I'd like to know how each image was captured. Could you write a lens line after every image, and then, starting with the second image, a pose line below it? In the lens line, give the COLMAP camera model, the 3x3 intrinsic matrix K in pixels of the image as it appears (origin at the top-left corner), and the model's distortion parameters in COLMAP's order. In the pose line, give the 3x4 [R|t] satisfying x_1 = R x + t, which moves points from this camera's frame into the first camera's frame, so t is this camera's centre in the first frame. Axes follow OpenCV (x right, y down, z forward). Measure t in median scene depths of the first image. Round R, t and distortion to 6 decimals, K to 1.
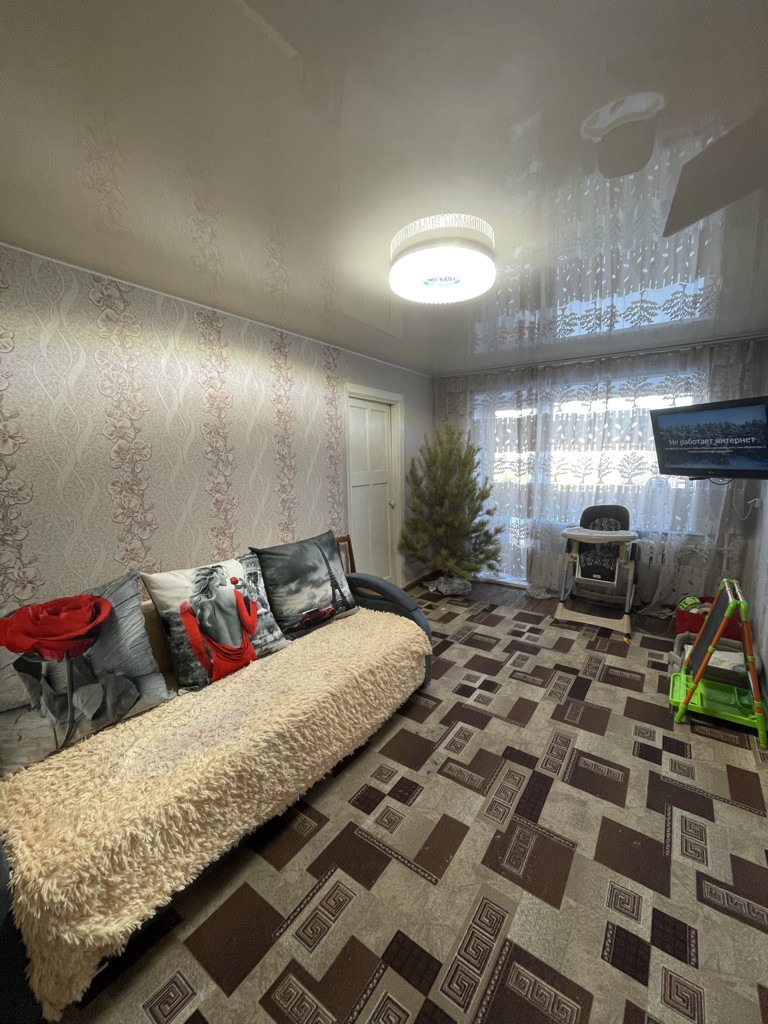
lens RADIAL K [[417.8, 0, 384.0], [0, 417.8, 512.0], [0, 0, 1]] dist [0.000204, -0.000150]
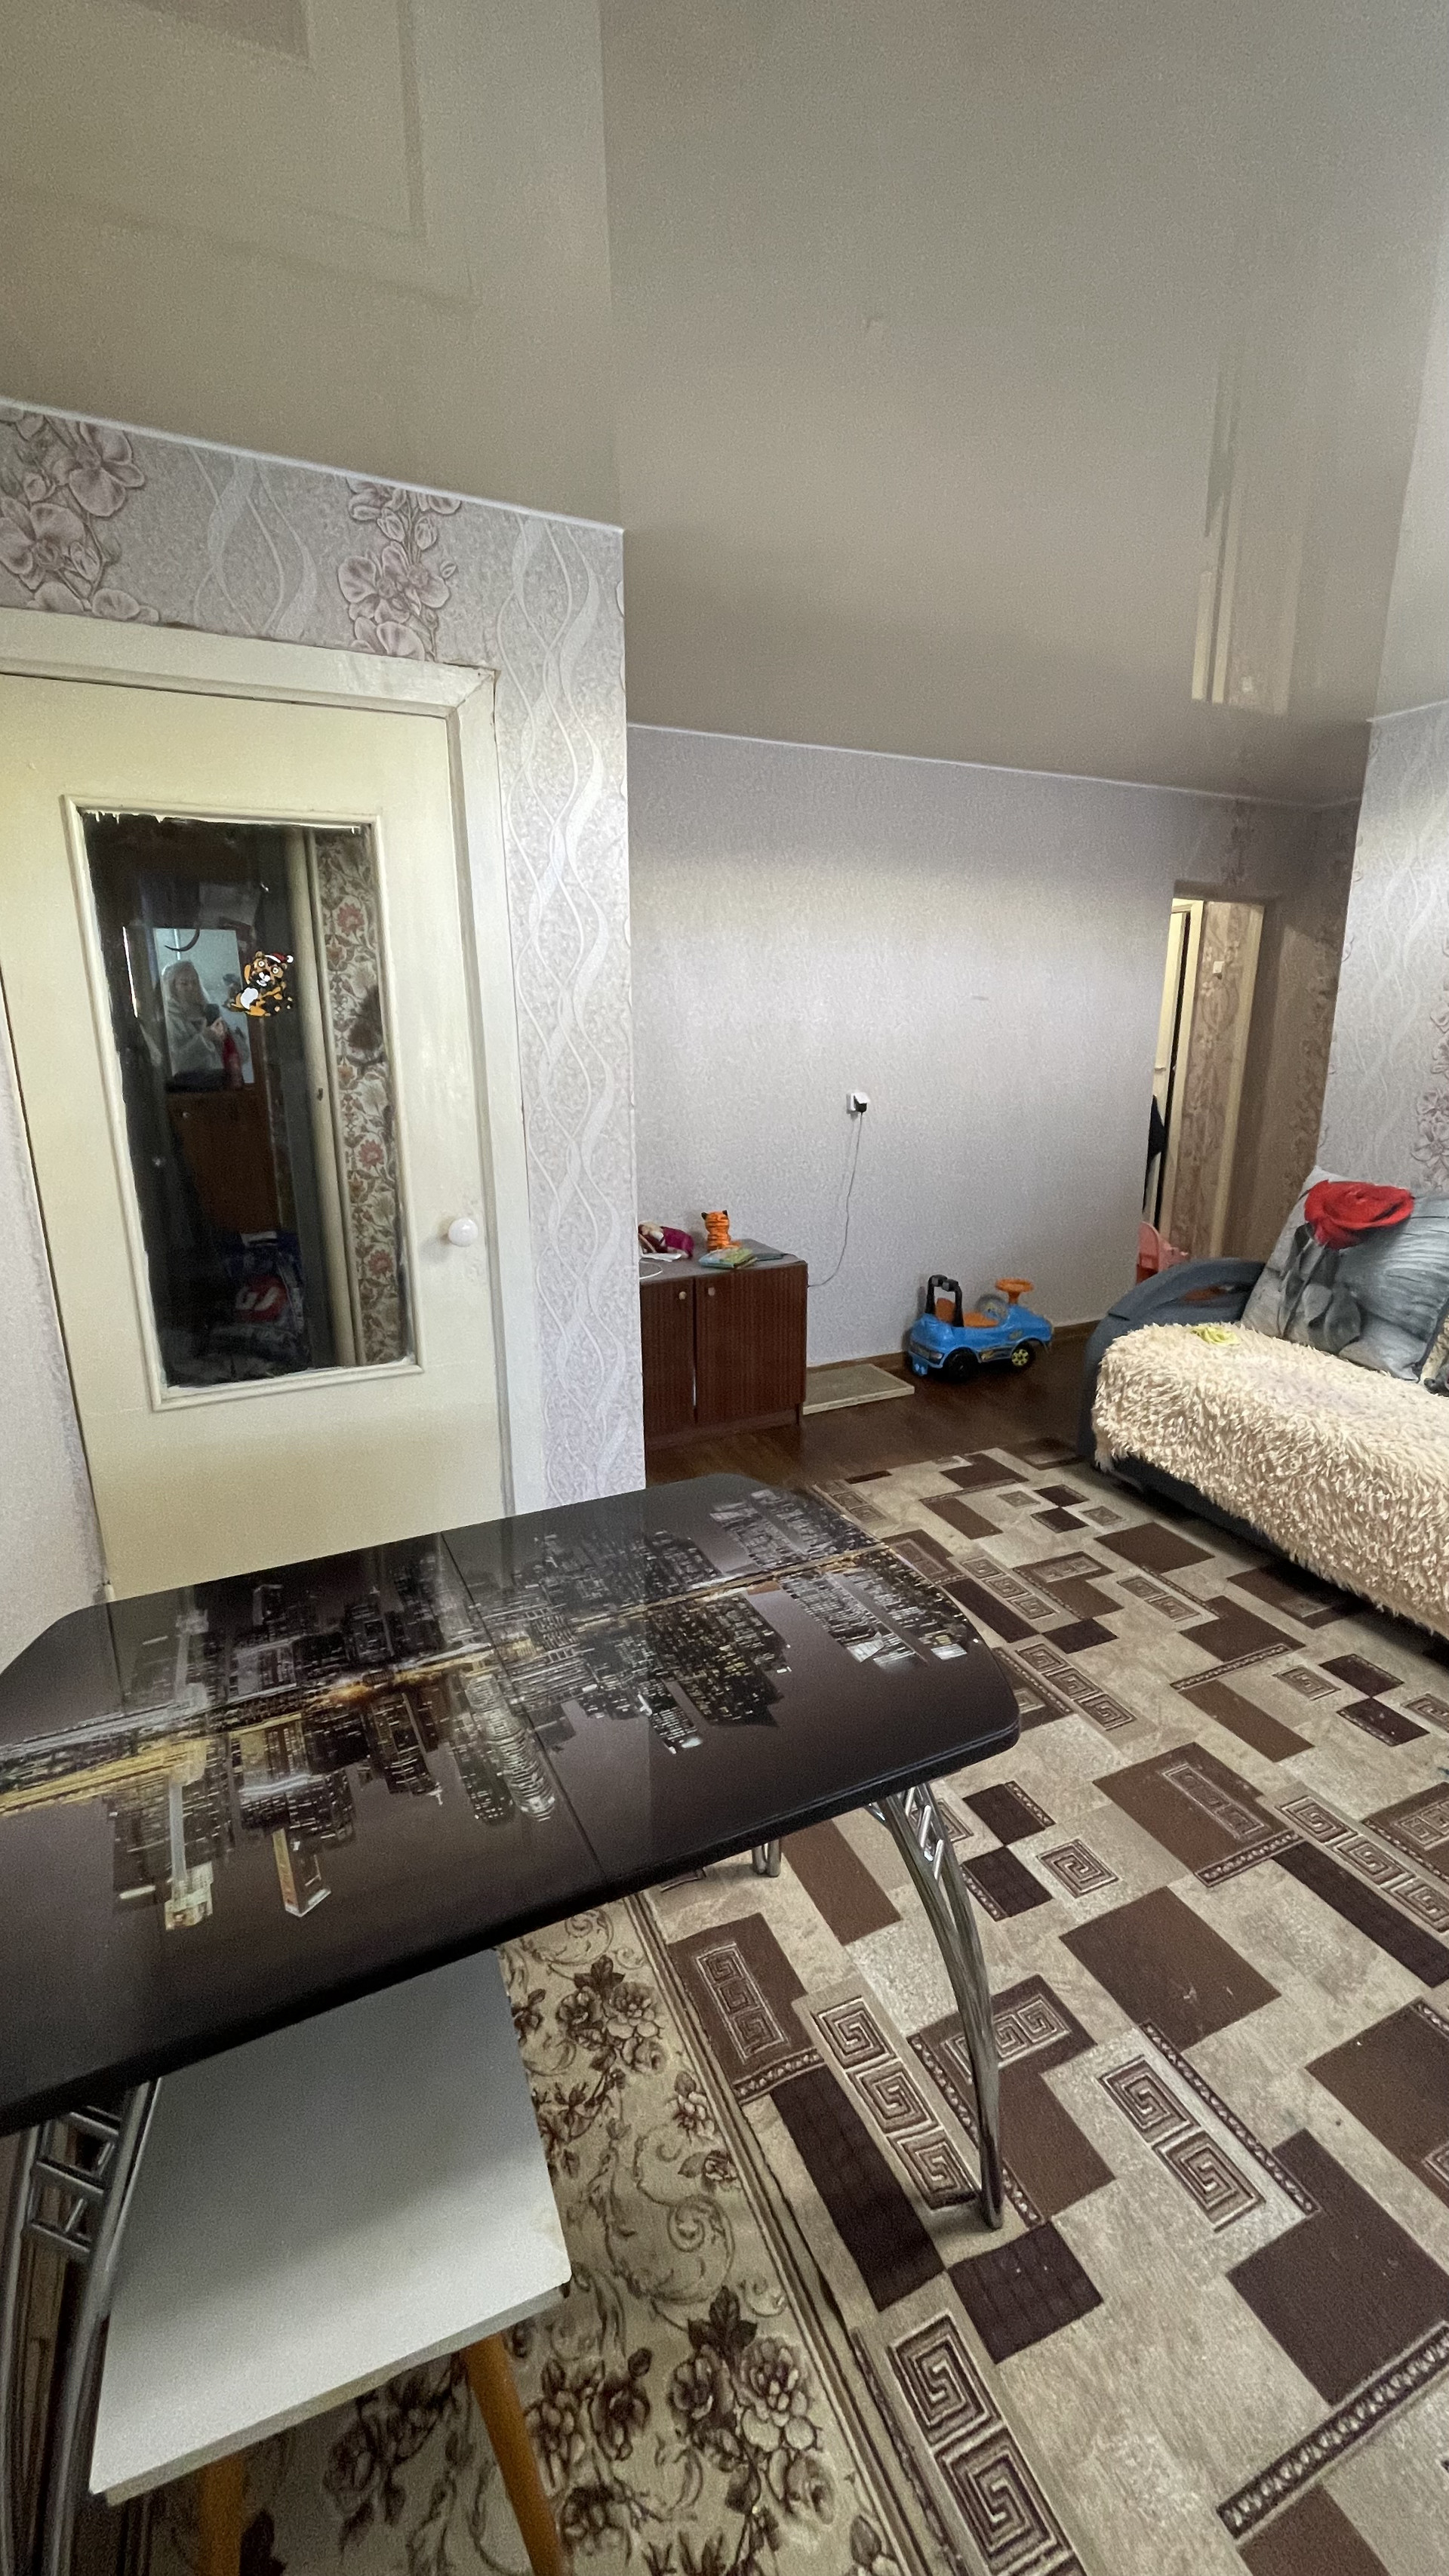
lens RADIAL K [[1035.3, 0, 724.5], [0, 1035.3, 1288.0], [0, 0, 1]] dist [-0.000191, -0.000001]
pose [[-0.519370, 0.217440, -0.826423, 1.548640], [-0.117445, 0.939746, 0.321066, -0.089775], [0.846441, 0.263811, -0.462539, 0.942603]]
